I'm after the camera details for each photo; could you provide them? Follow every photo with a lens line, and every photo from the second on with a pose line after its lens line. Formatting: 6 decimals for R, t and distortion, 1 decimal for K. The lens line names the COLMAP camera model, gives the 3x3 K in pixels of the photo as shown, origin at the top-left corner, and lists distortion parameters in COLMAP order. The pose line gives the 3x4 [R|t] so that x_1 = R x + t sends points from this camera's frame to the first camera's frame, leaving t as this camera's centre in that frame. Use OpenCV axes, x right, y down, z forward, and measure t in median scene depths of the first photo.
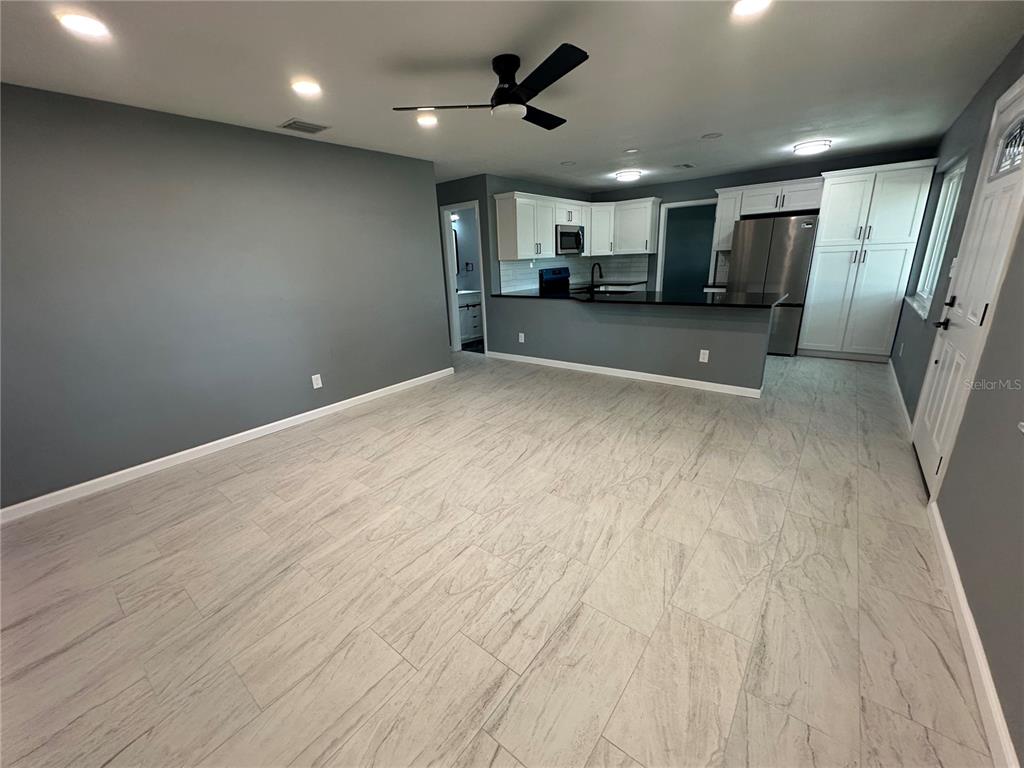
lens RADIAL K [[410.3, 0, 510.2], [0, 410.3, 383.6], [0, 0, 1]] dist [-0.000620, 0.000794]
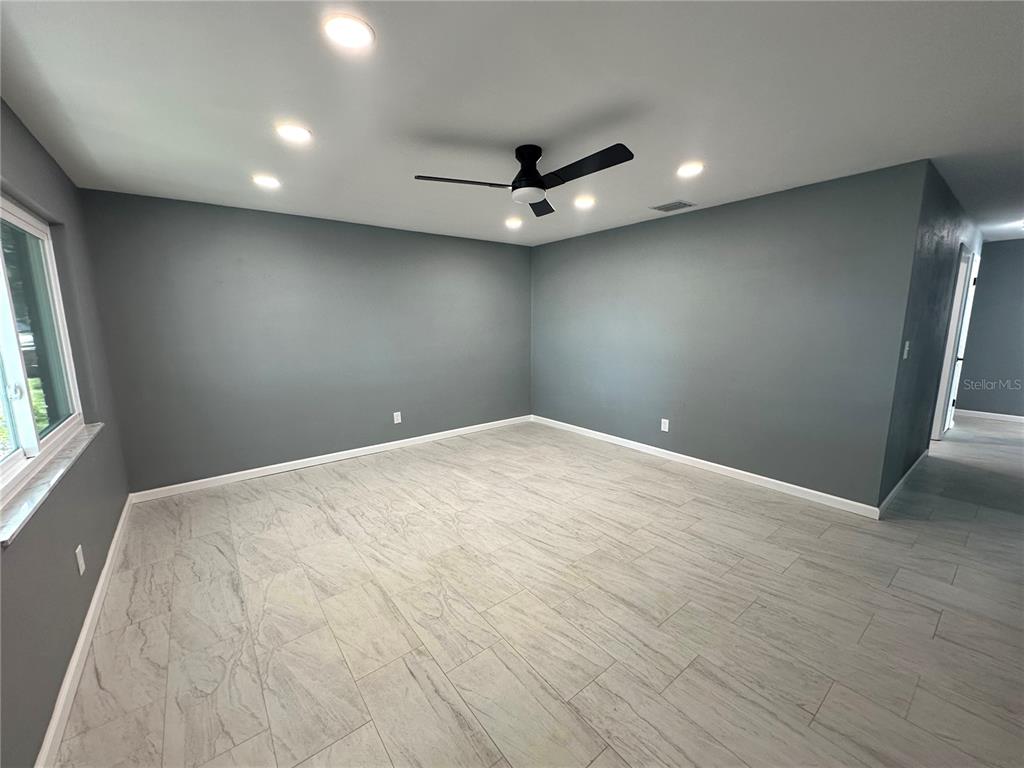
lens RADIAL K [[410.3, 0, 512.4], [0, 410.3, 383.3], [0, 0, 1]] dist [-0.000620, 0.000794]
pose [[-0.234091, 0.198099, -0.951818, 0.933471], [-0.269317, 0.927495, 0.259273, -0.409877], [0.934168, 0.317034, -0.163767, 1.098982]]
